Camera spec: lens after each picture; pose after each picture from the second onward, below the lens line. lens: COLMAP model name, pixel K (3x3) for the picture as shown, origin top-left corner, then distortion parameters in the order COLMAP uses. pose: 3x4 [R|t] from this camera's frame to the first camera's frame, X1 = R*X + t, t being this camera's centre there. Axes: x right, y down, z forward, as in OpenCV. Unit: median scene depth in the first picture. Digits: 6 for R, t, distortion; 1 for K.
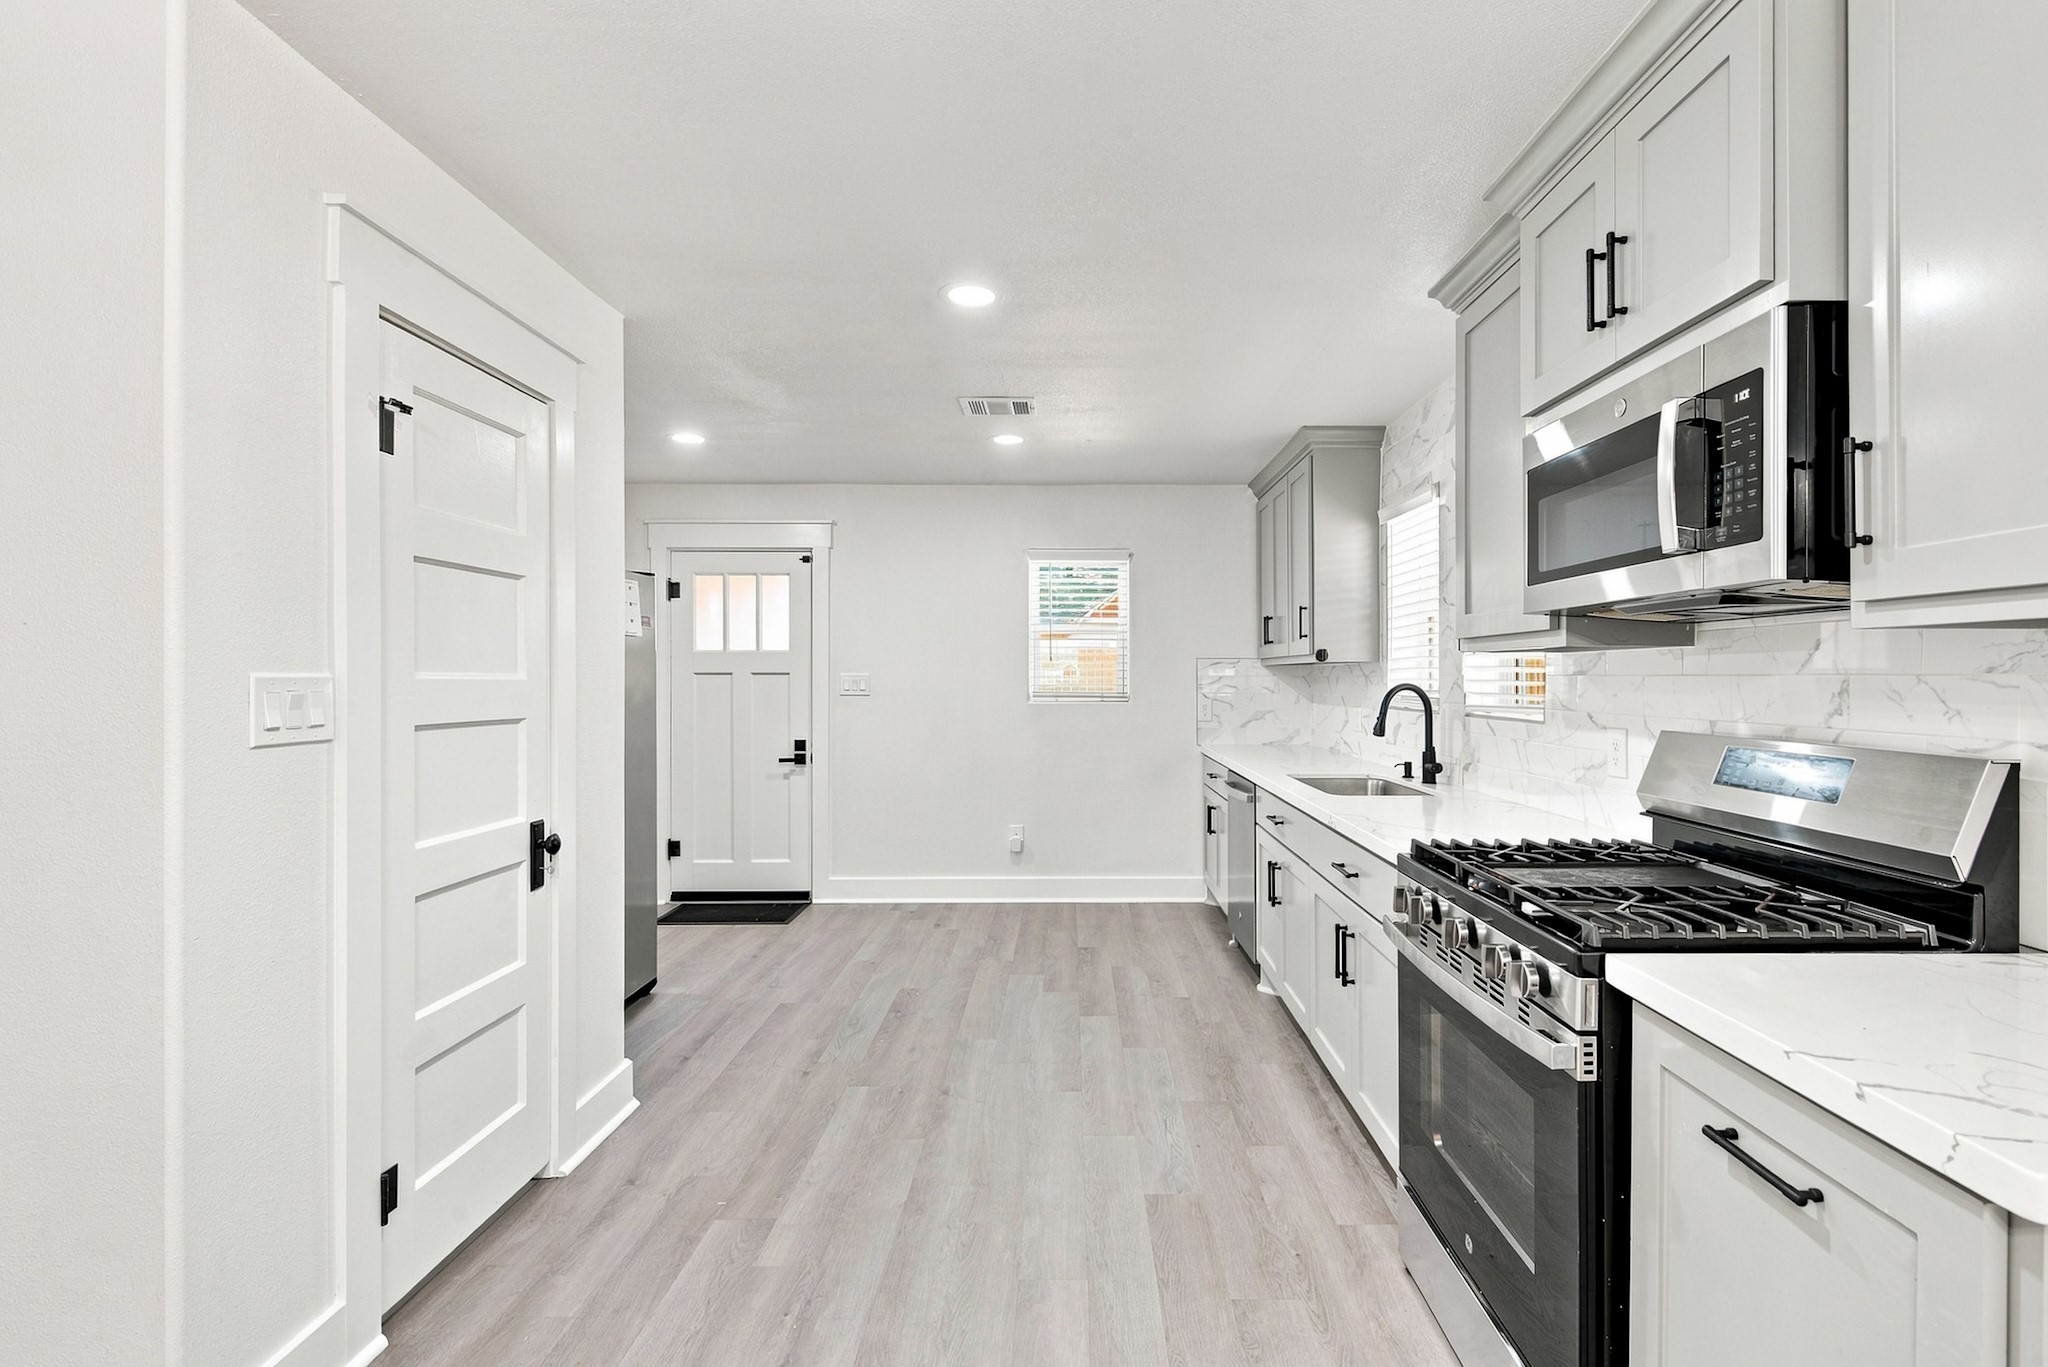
lens RADIAL K [[940.8, 0, 1067.8], [0, 940.8, 681.8], [0, 0, 1]] dist [0.001704, -0.000698]
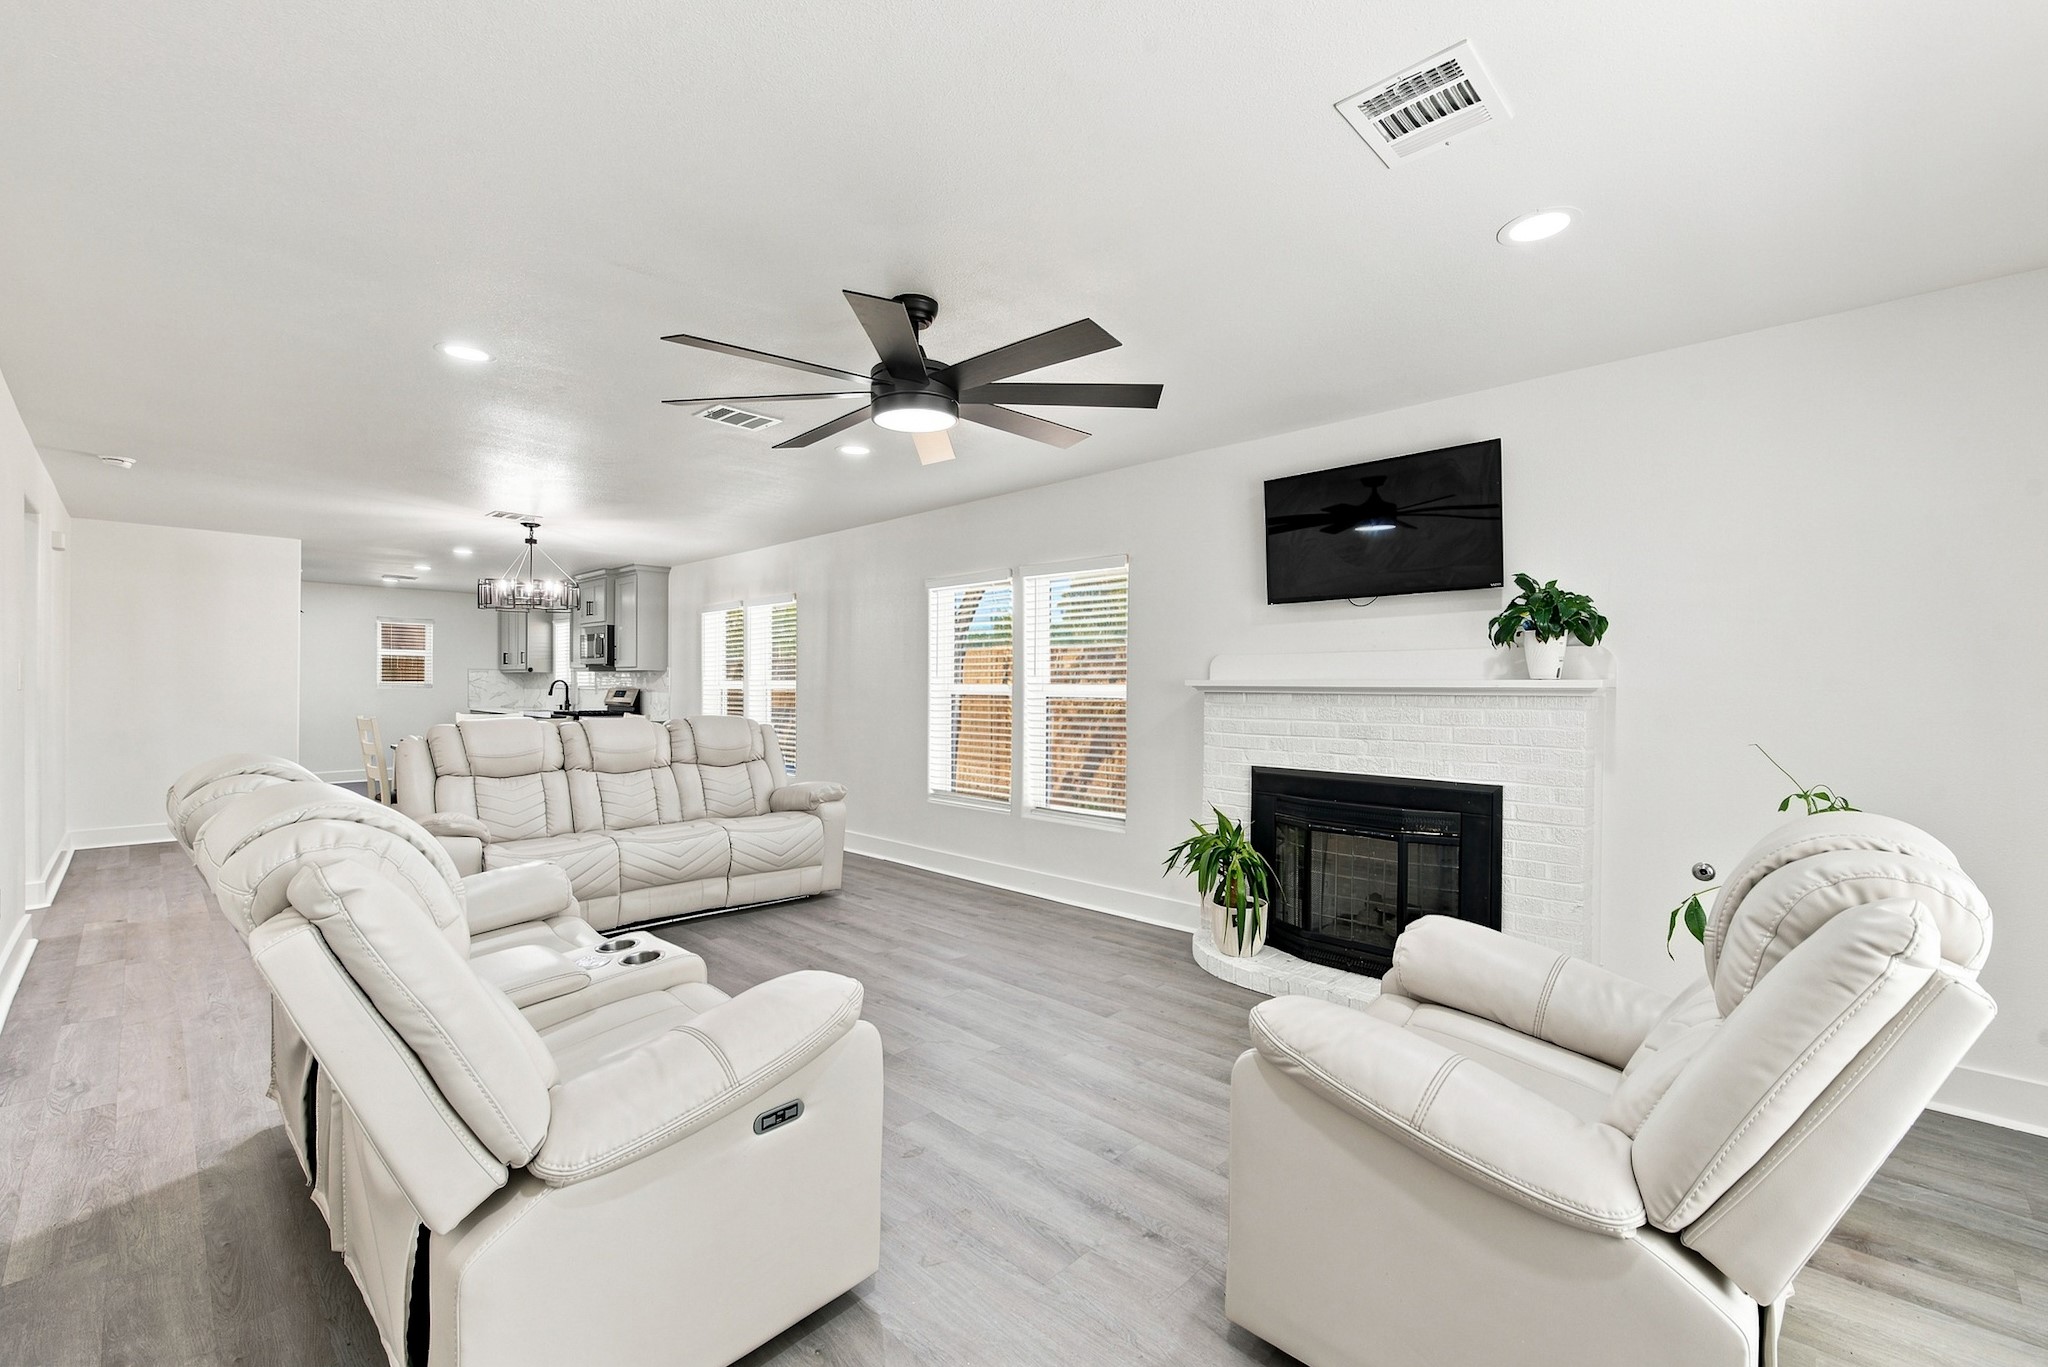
lens RADIAL K [[859.5, 0, 1024.0], [0, 859.5, 683.5], [0, 0, 1]] dist [-0.002374, -0.000061]
pose [[0.697517, -0.000879, 0.716568, -0.880499], [0.001008, 0.999999, 0.000245, 0.022273], [-0.716568, 0.000552, 0.697517, -3.015819]]
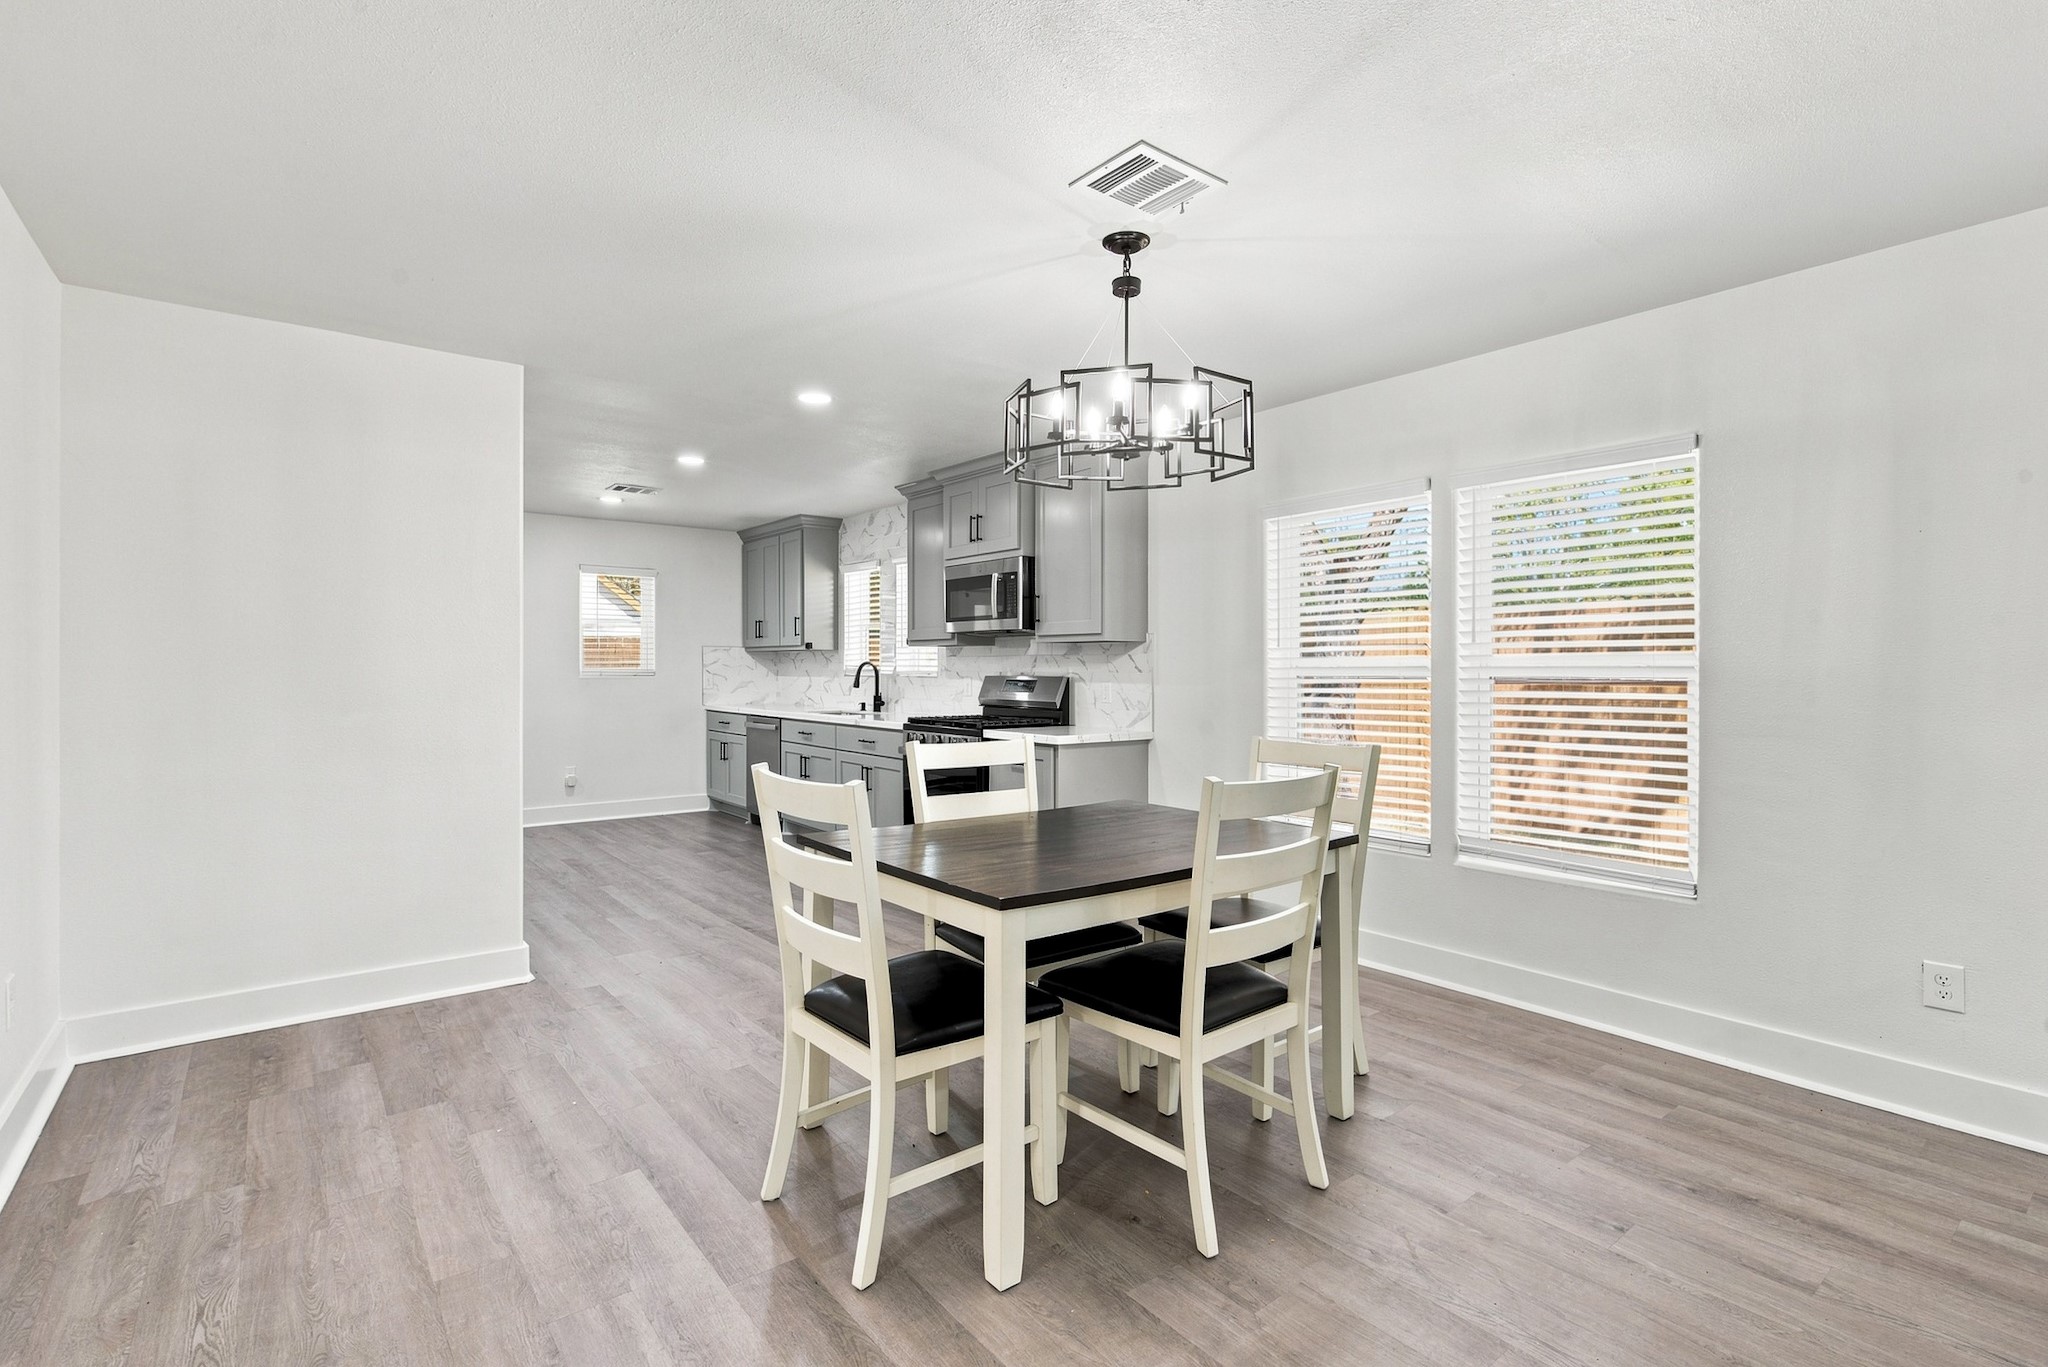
lens RADIAL K [[967.4, 0, 1024.0], [0, 967.4, 683.5], [0, 0, 1]] dist [0.004650, 0.000615]
pose [[0.788224, -0.004882, 0.615369, -0.842773], [-0.001873, 0.999945, 0.010332, 0.036140], [-0.615386, -0.009297, 0.788171, -1.073366]]
